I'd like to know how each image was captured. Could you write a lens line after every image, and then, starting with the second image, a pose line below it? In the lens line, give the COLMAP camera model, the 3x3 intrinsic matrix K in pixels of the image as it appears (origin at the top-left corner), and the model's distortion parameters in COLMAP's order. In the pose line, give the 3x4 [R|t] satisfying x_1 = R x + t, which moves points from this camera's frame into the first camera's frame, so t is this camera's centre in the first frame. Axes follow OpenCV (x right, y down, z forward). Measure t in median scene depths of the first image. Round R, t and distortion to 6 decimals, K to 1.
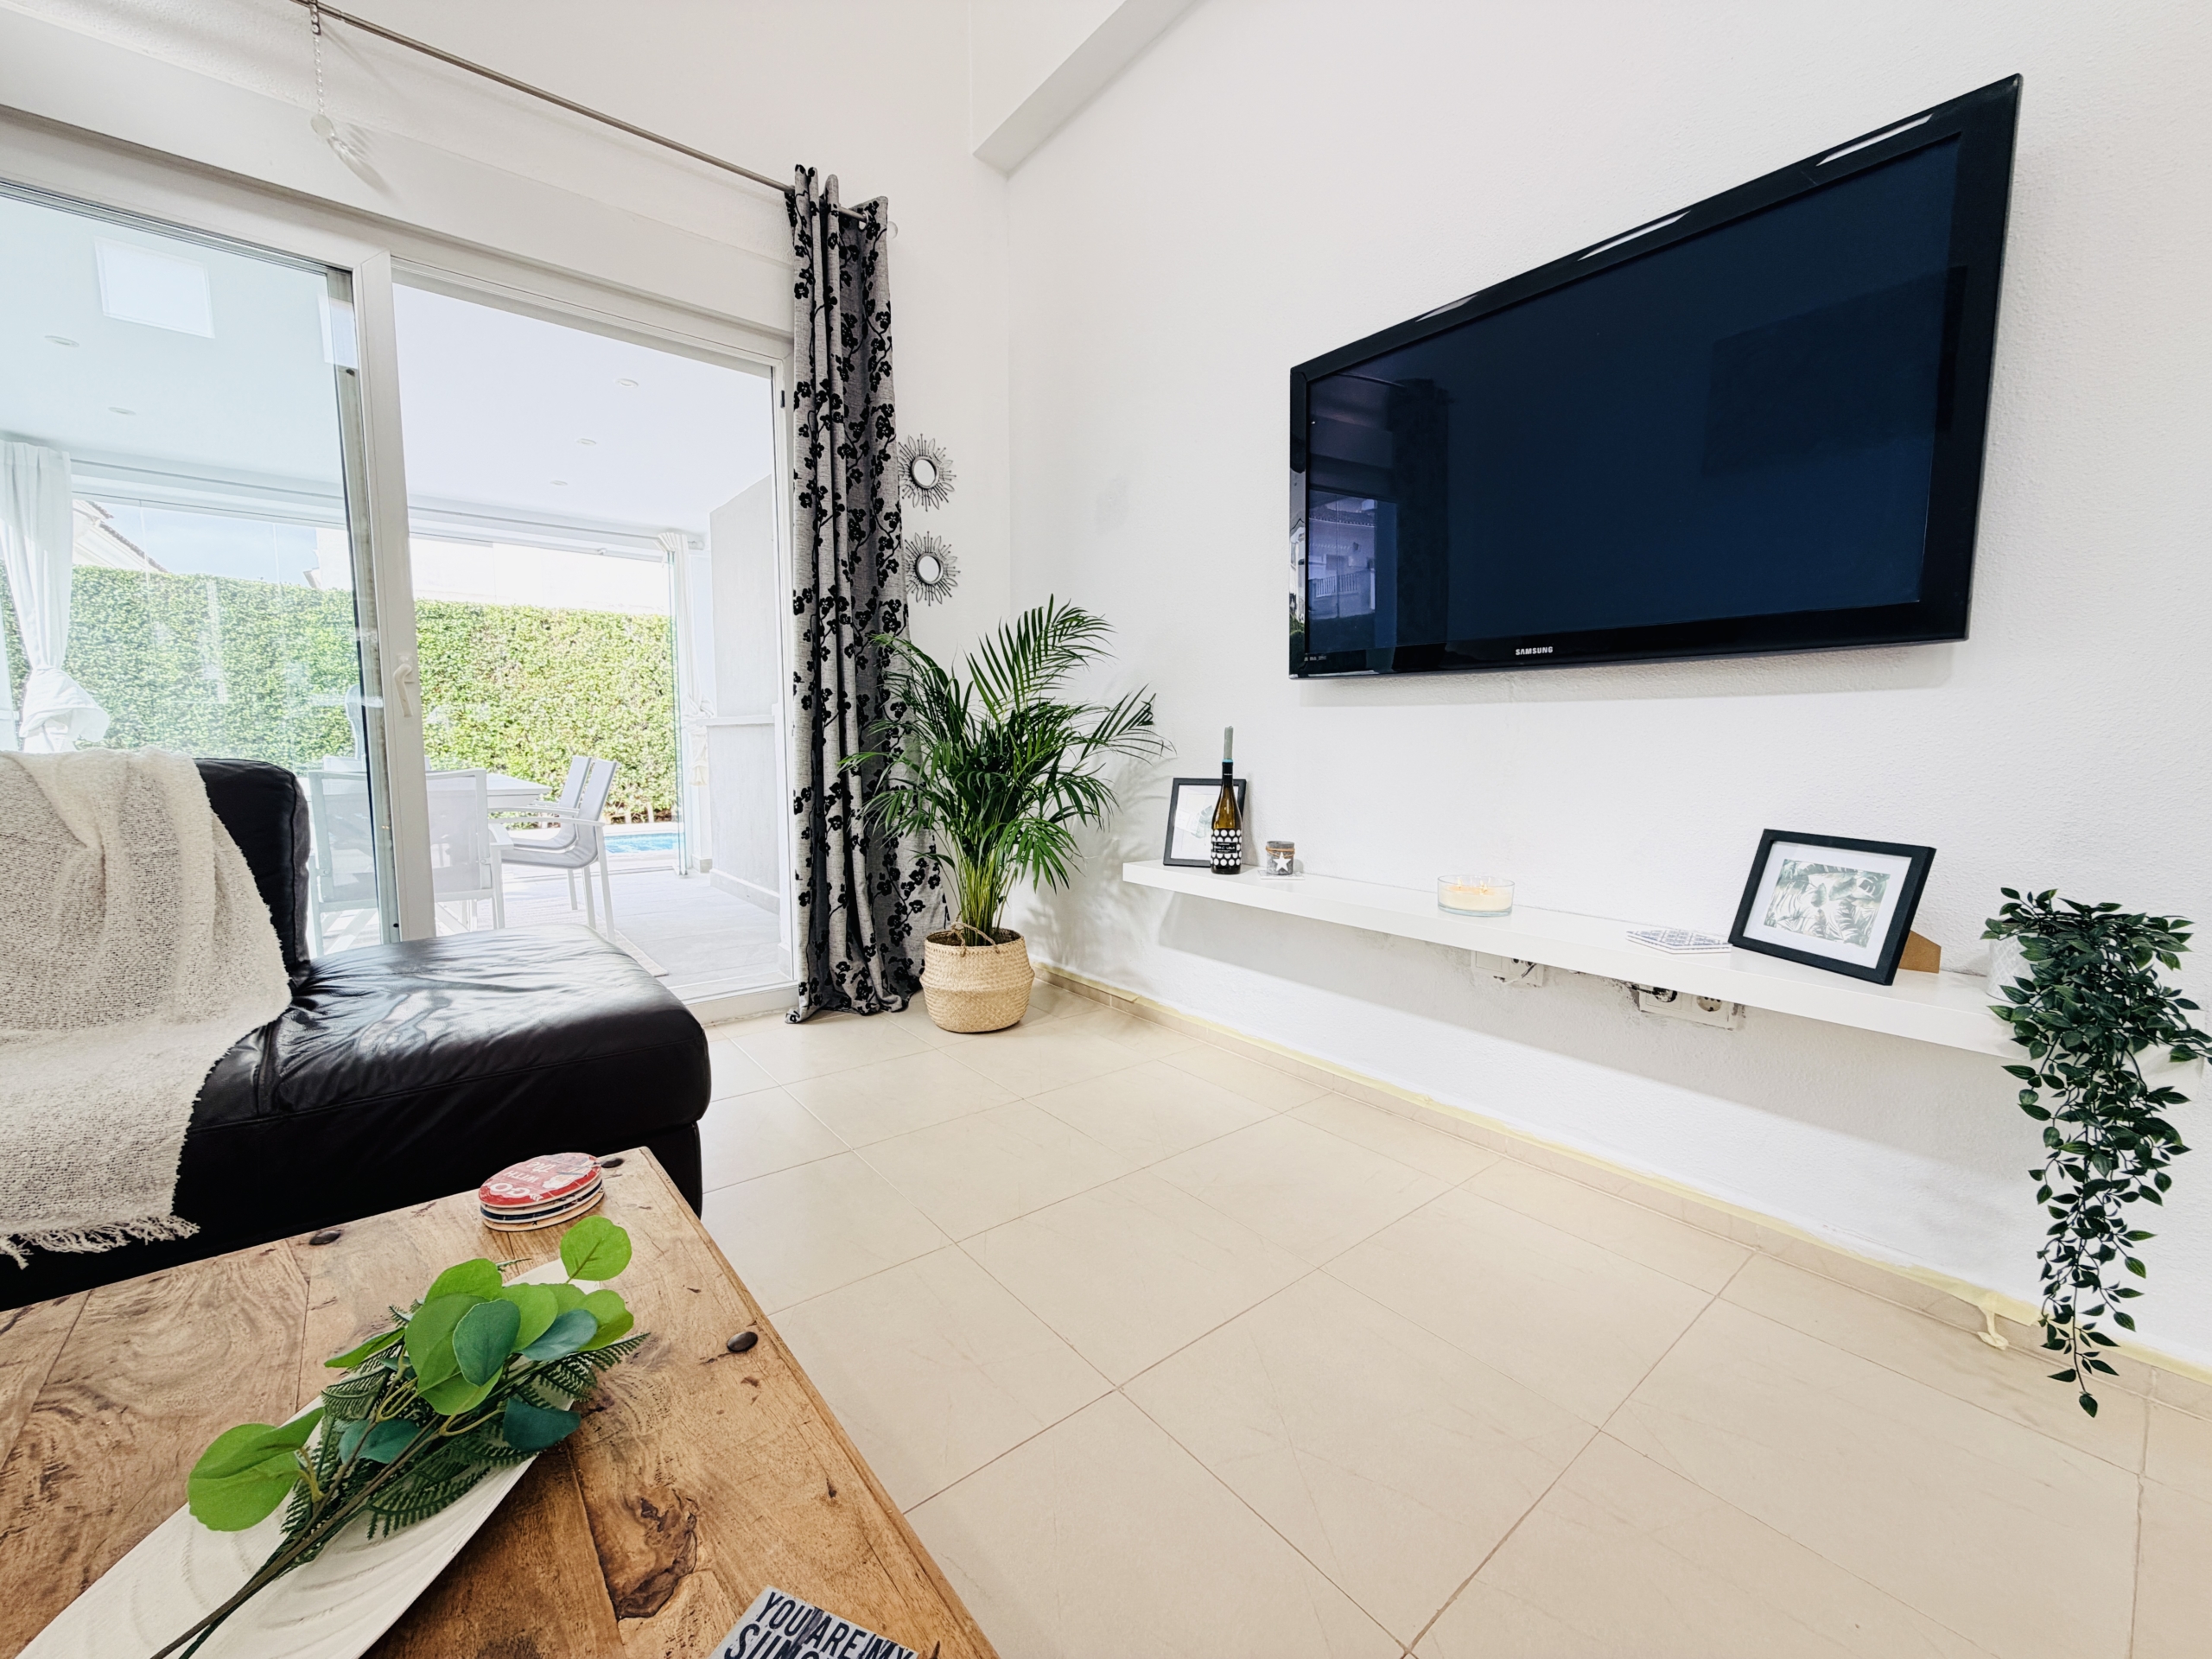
lens RADIAL K [[876.8, 0, 1100.7], [0, 876.8, 829.6], [0, 0, 1]] dist [-0.001823, 0.000485]
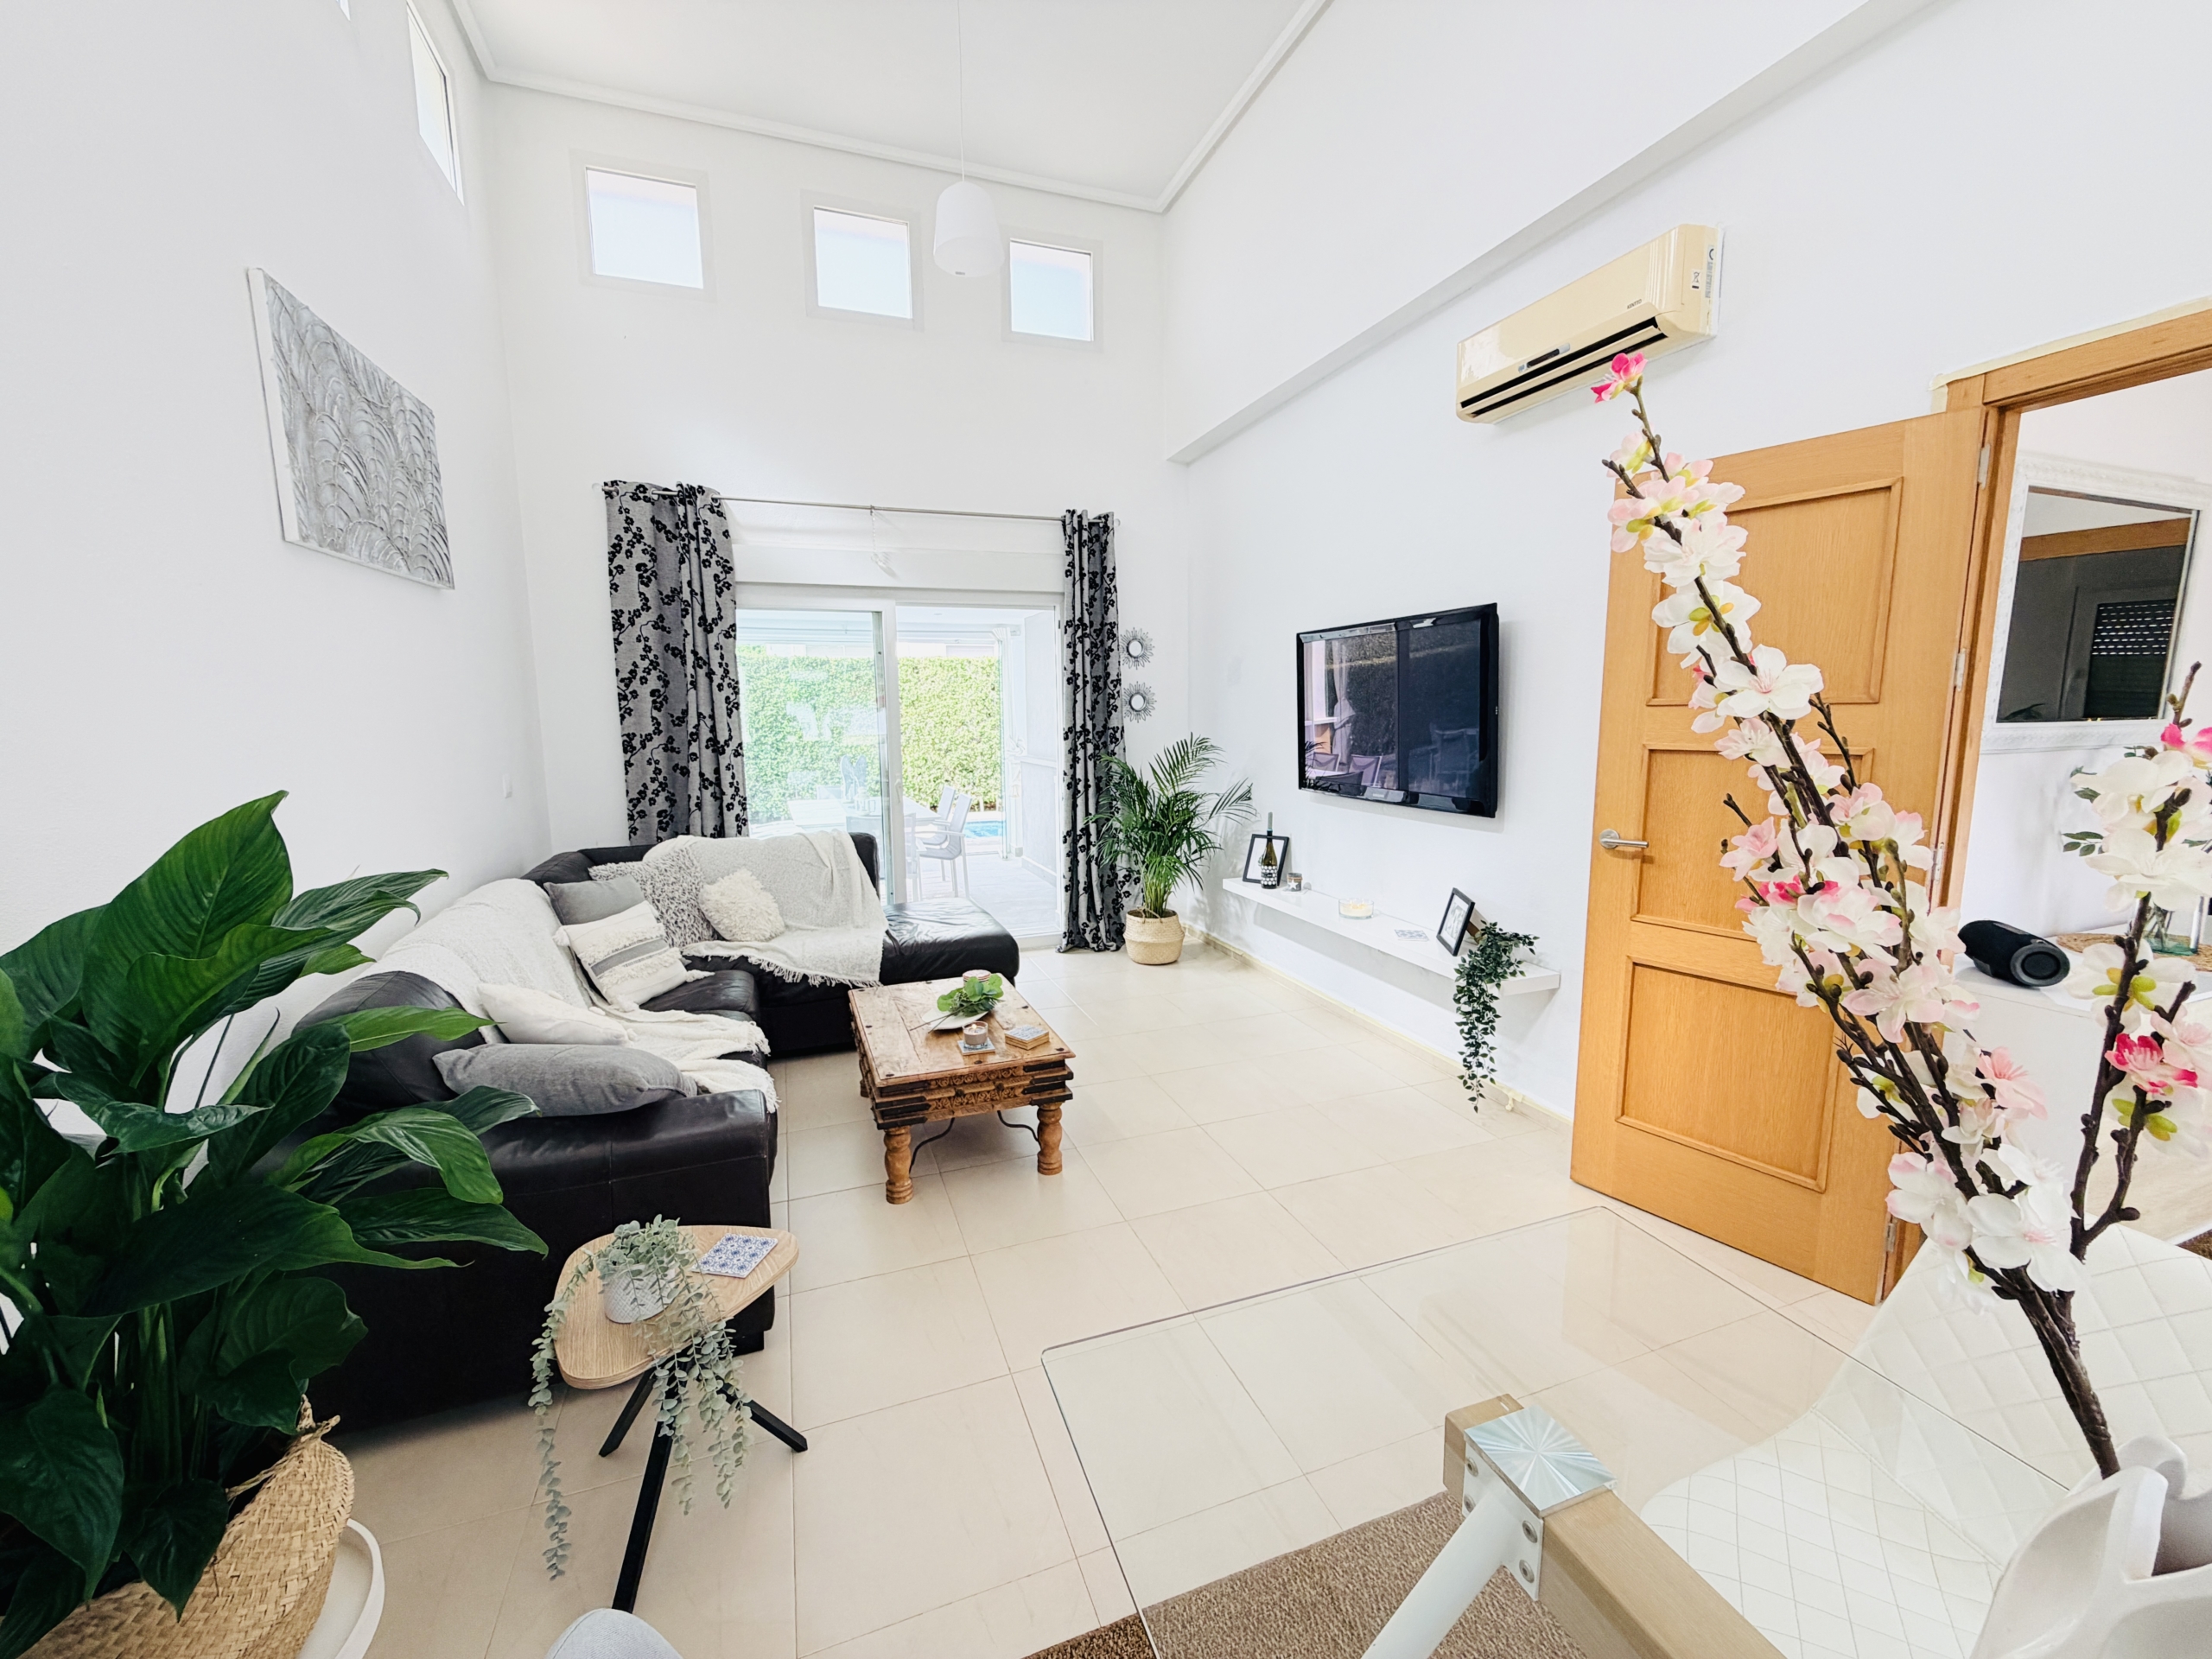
lens RADIAL K [[876.8, 0, 1100.7], [0, 876.8, 829.6], [0, 0, 1]] dist [-0.001823, 0.000485]
pose [[0.945721, 0.027707, -0.323795, 0.345658], [-0.016859, 0.999200, 0.036260, -0.118299], [0.324541, -0.028833, 0.945432, -0.771736]]
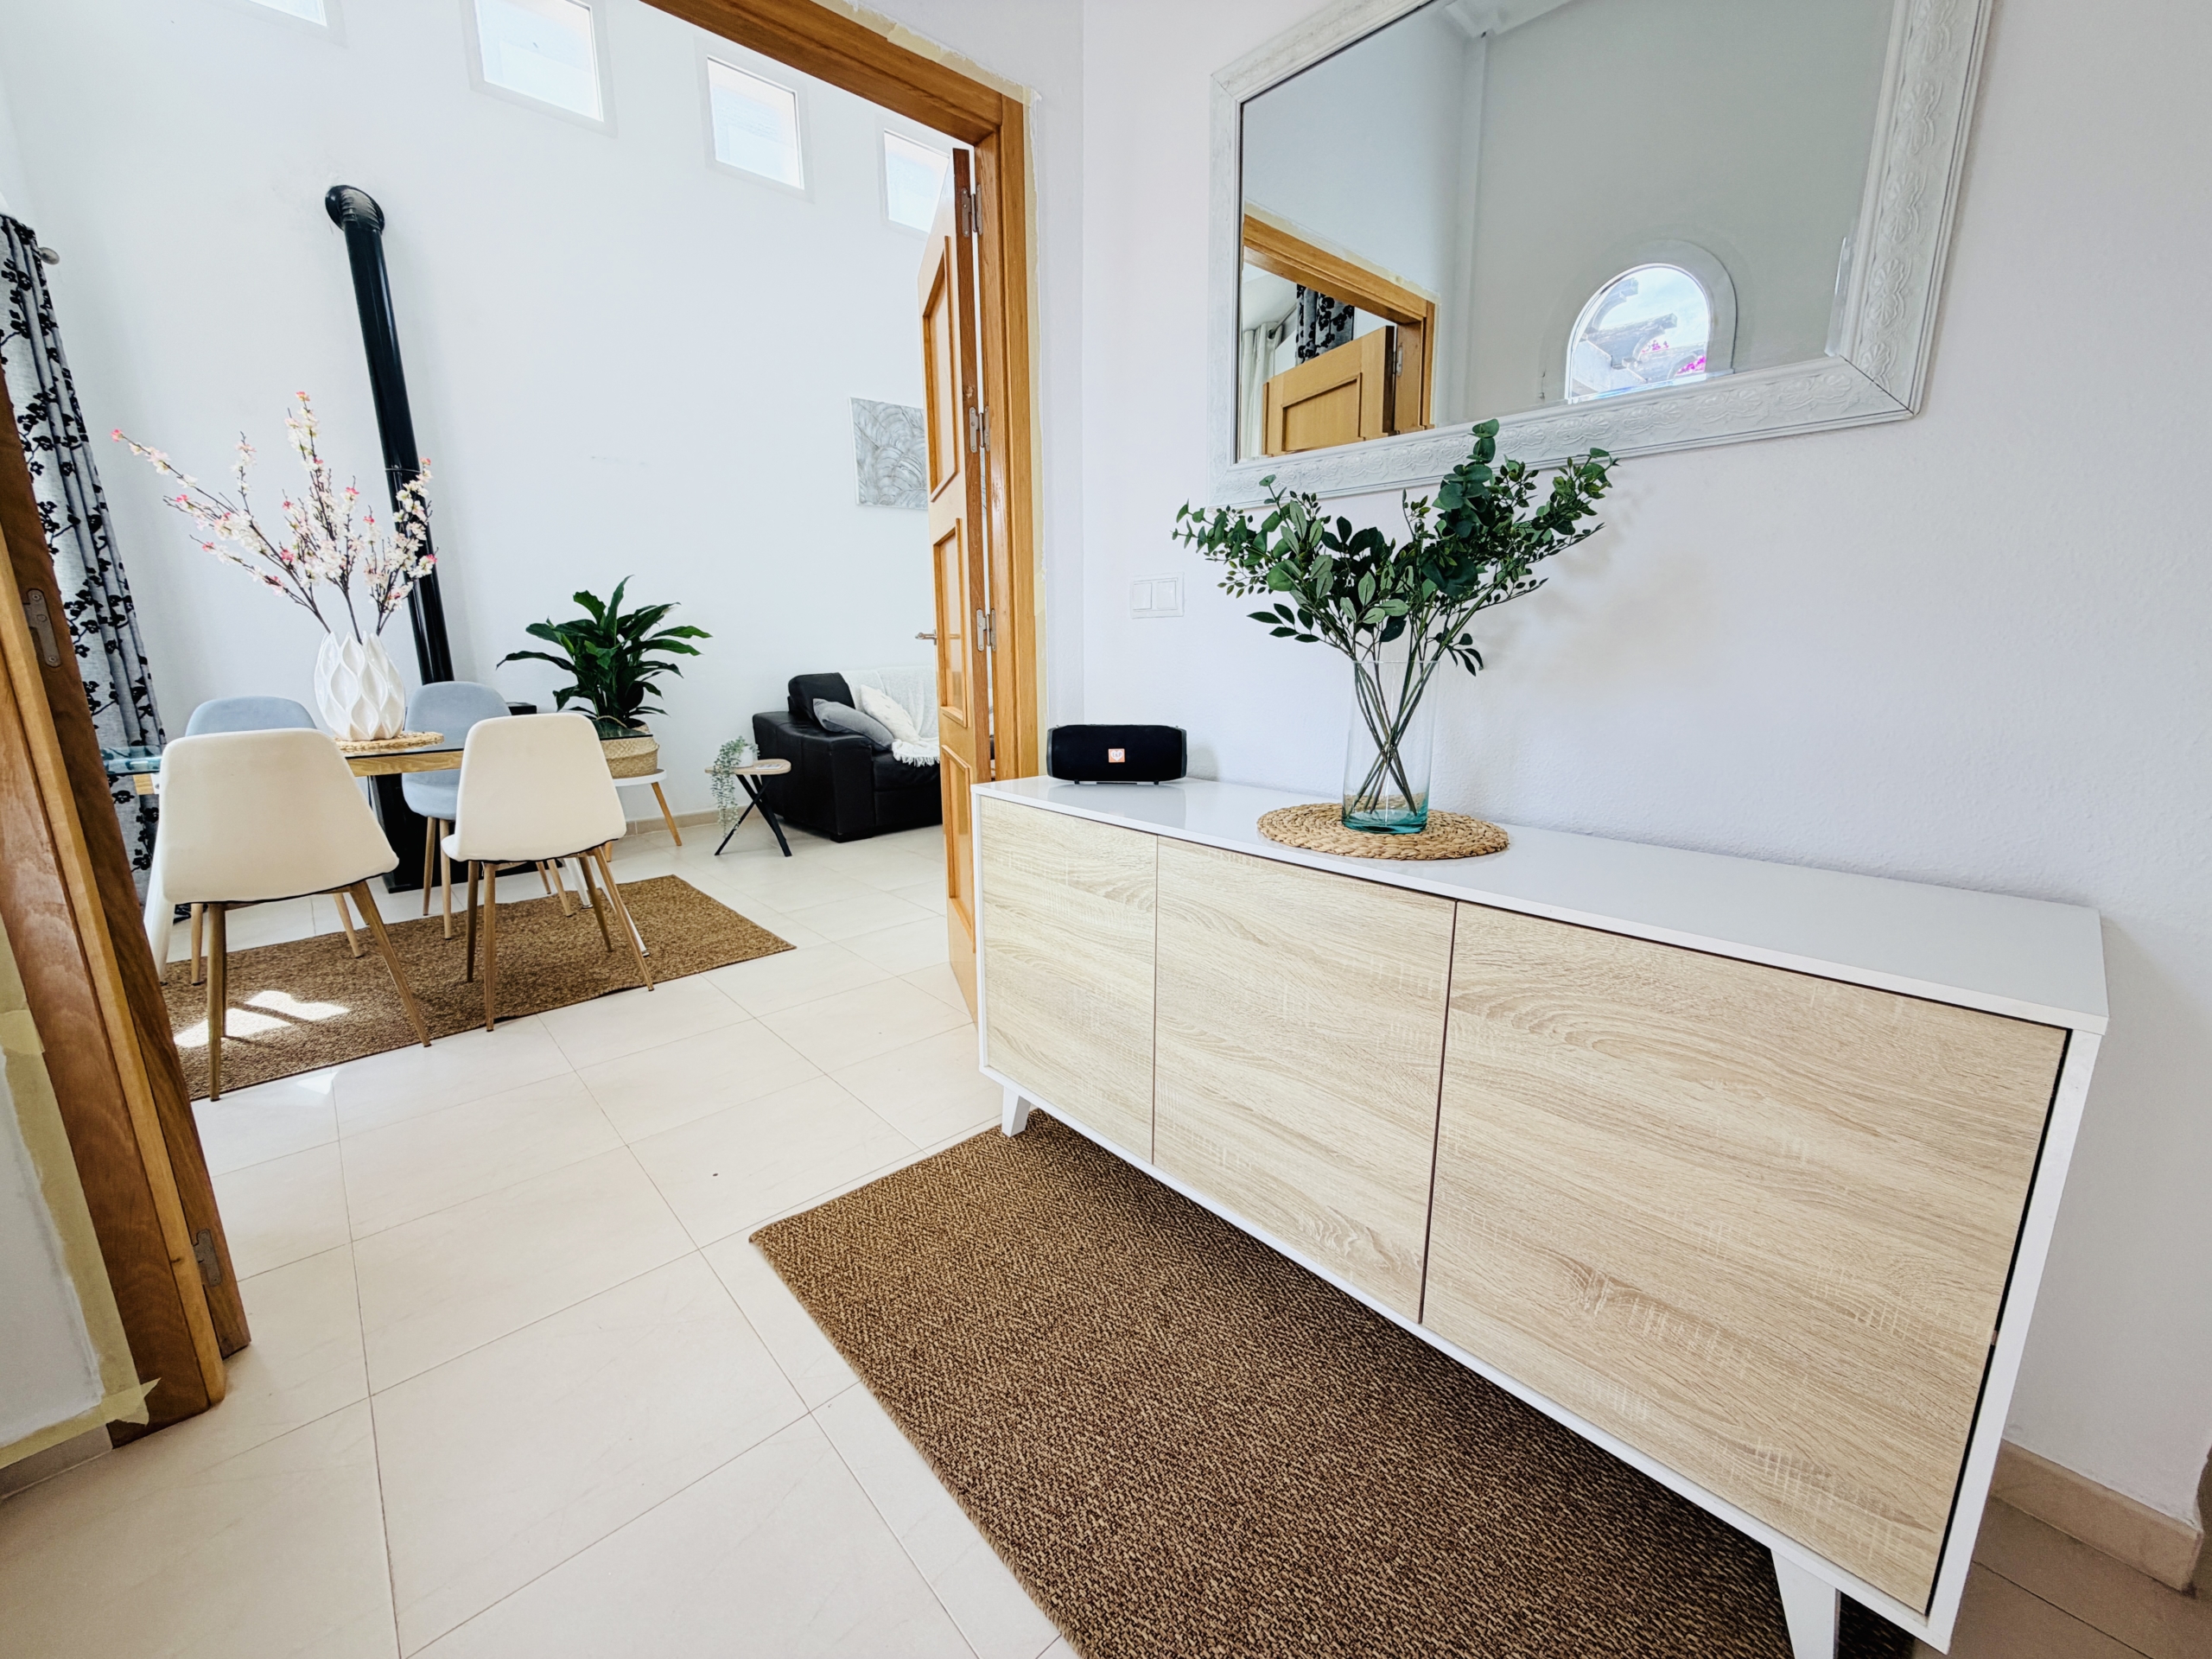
lens RADIAL K [[876.8, 0, 1100.7], [0, 876.8, 829.6], [0, 0, 1]] dist [-0.001823, 0.000485]
pose [[0.058889, 0.212506, -0.975384, 1.531779], [-0.096930, 0.973680, 0.206283, -0.078069], [0.993548, 0.082397, 0.077937, 0.181242]]
